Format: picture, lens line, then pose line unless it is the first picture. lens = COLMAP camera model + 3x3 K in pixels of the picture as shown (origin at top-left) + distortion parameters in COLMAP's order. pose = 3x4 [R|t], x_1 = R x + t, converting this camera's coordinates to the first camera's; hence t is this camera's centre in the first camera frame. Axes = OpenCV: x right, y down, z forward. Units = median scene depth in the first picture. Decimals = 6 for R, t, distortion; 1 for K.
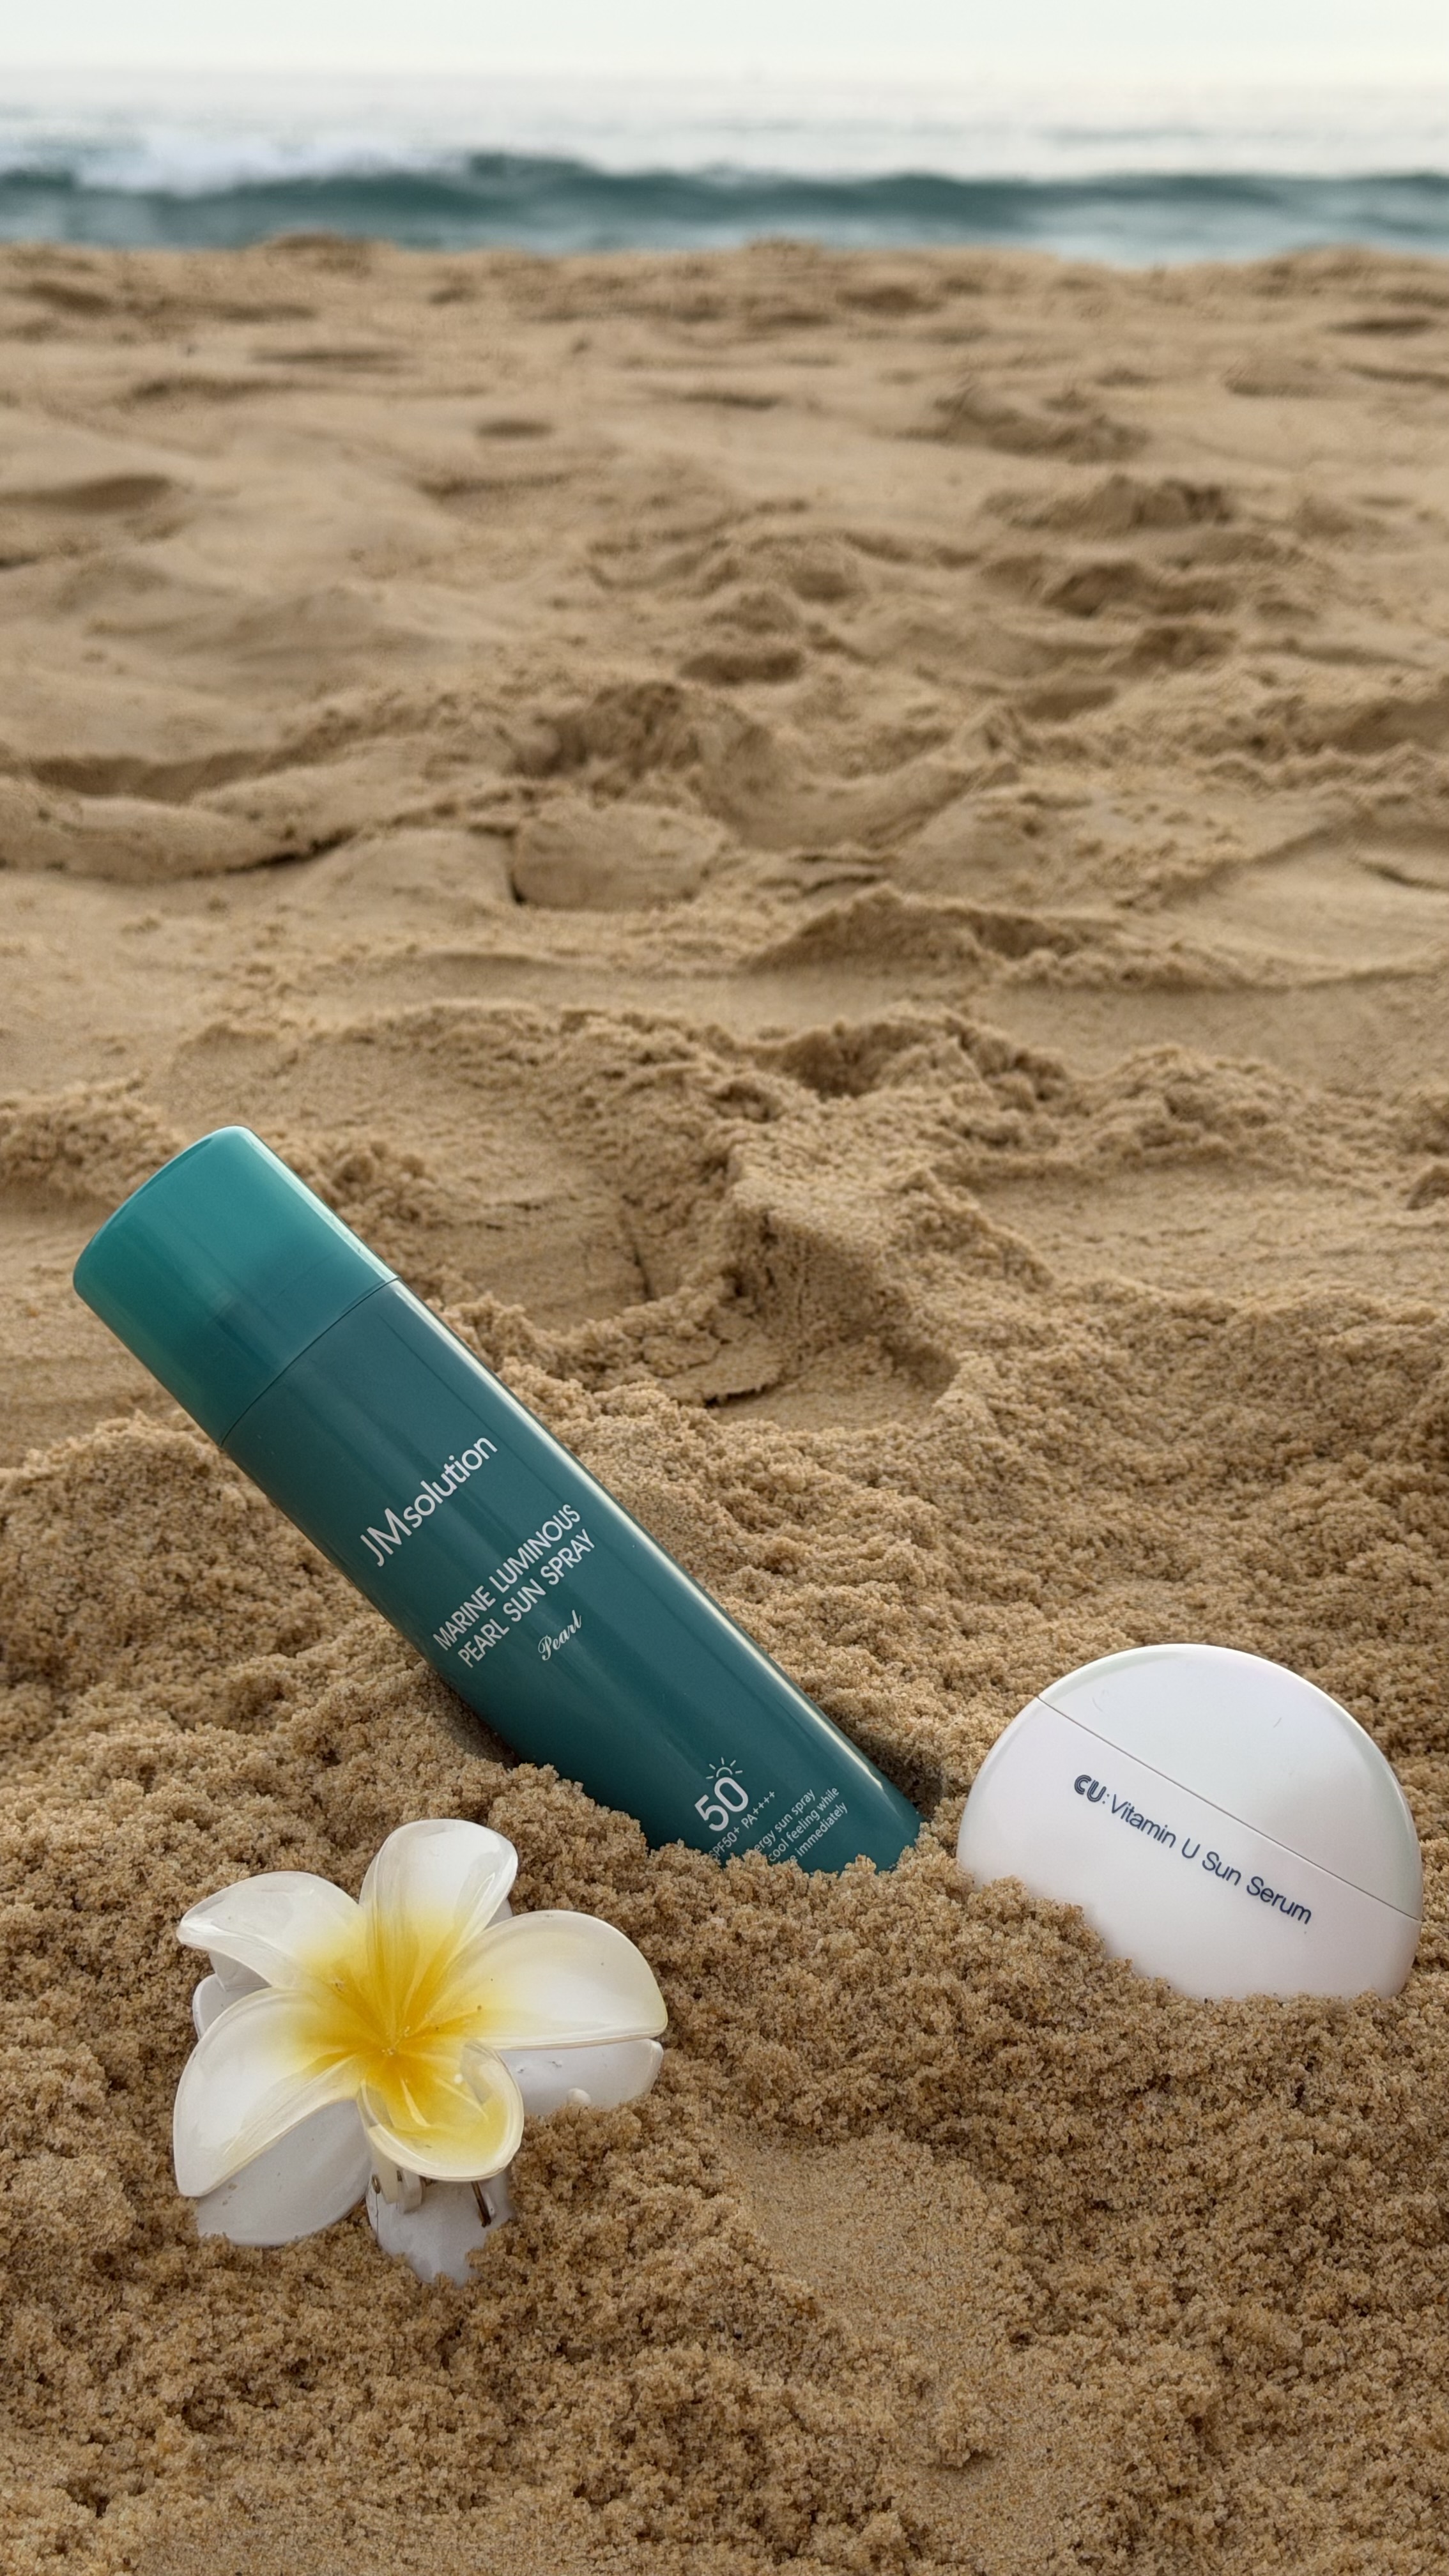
lens RADIAL K [[3599.4, 0, 723.9], [0, 3599.4, 1291.3], [0, 0, 1]] dist [0.127646, 0.000000]
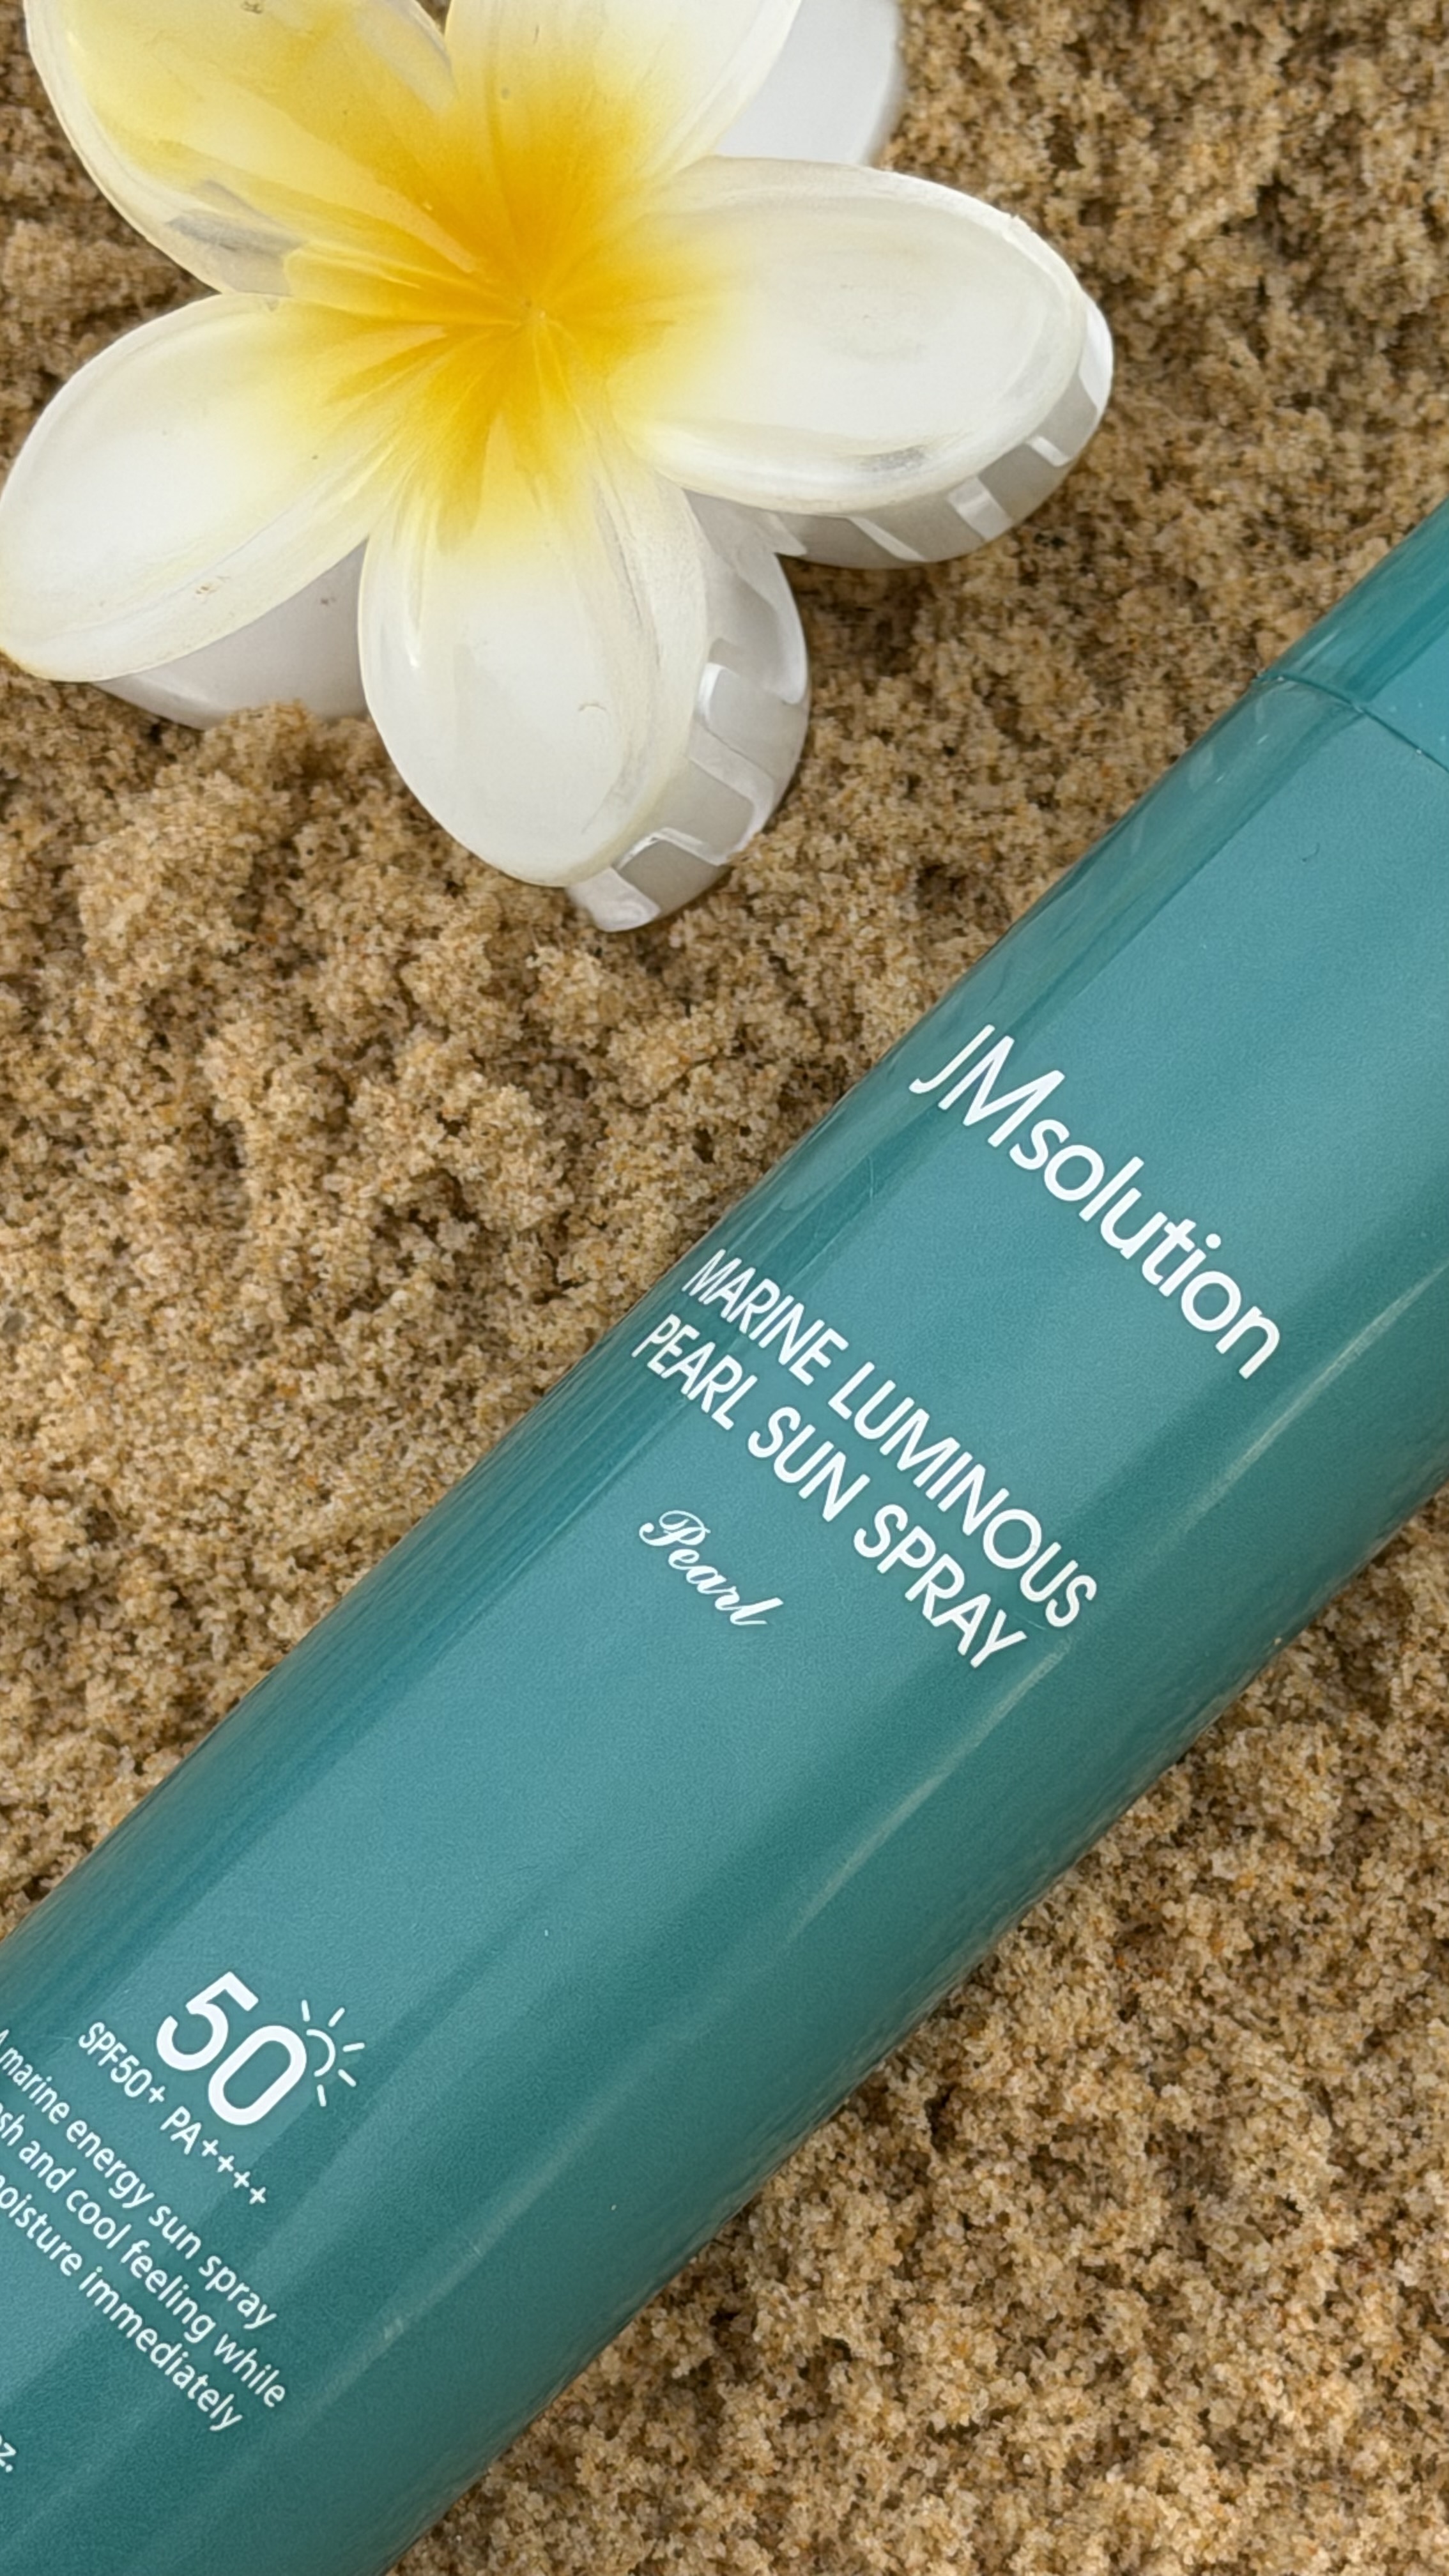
lens RADIAL K [[6645.8, 0, 714.7], [0, 6645.8, 1298.0], [0, 0, 1]] dist [0.101336, 0.000000]
pose [[0.009123, 0.953780, -0.300367, 0.091786], [-0.974327, 0.076053, 0.211904, -0.031887], [0.224953, 0.290723, 0.929987, 0.301610]]
